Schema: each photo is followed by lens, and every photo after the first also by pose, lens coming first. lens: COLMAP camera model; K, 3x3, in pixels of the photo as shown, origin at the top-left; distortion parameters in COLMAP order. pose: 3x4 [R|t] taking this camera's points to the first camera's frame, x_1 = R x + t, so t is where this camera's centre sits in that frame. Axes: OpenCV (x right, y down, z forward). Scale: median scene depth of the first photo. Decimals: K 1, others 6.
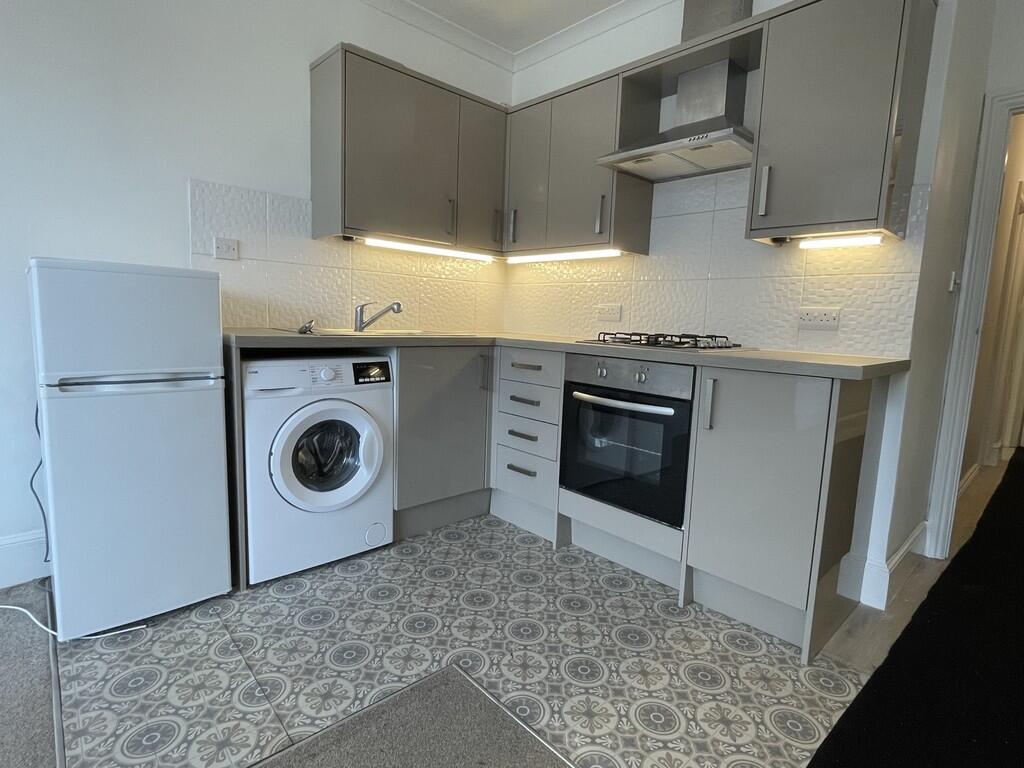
lens RADIAL K [[526.5, 0, 512.0], [0, 526.5, 384.0], [0, 0, 1]] dist [-0.005201, -0.000821]
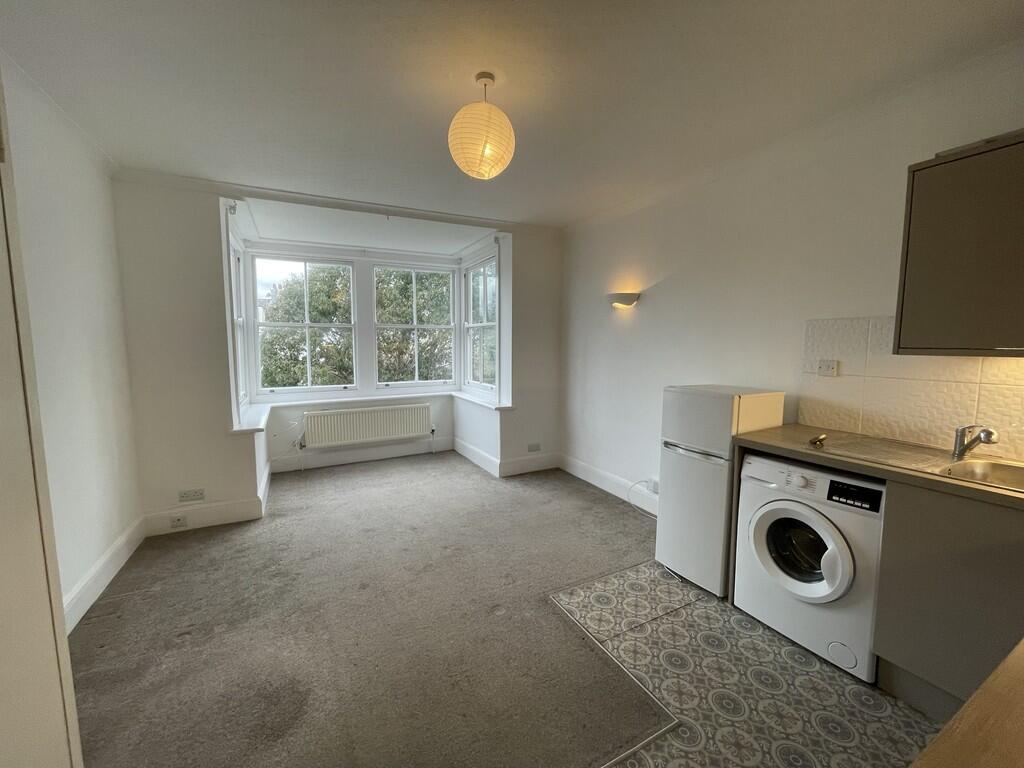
lens RADIAL K [[413.6, 0, 512.0], [0, 413.6, 384.0], [0, 0, 1]] dist [-0.002675, -0.000270]
pose [[-0.263091, 0.055268, -0.963187, 0.669010], [-0.127594, 0.987595, 0.091521, -0.226396], [0.956297, 0.146975, -0.252775, 0.556007]]
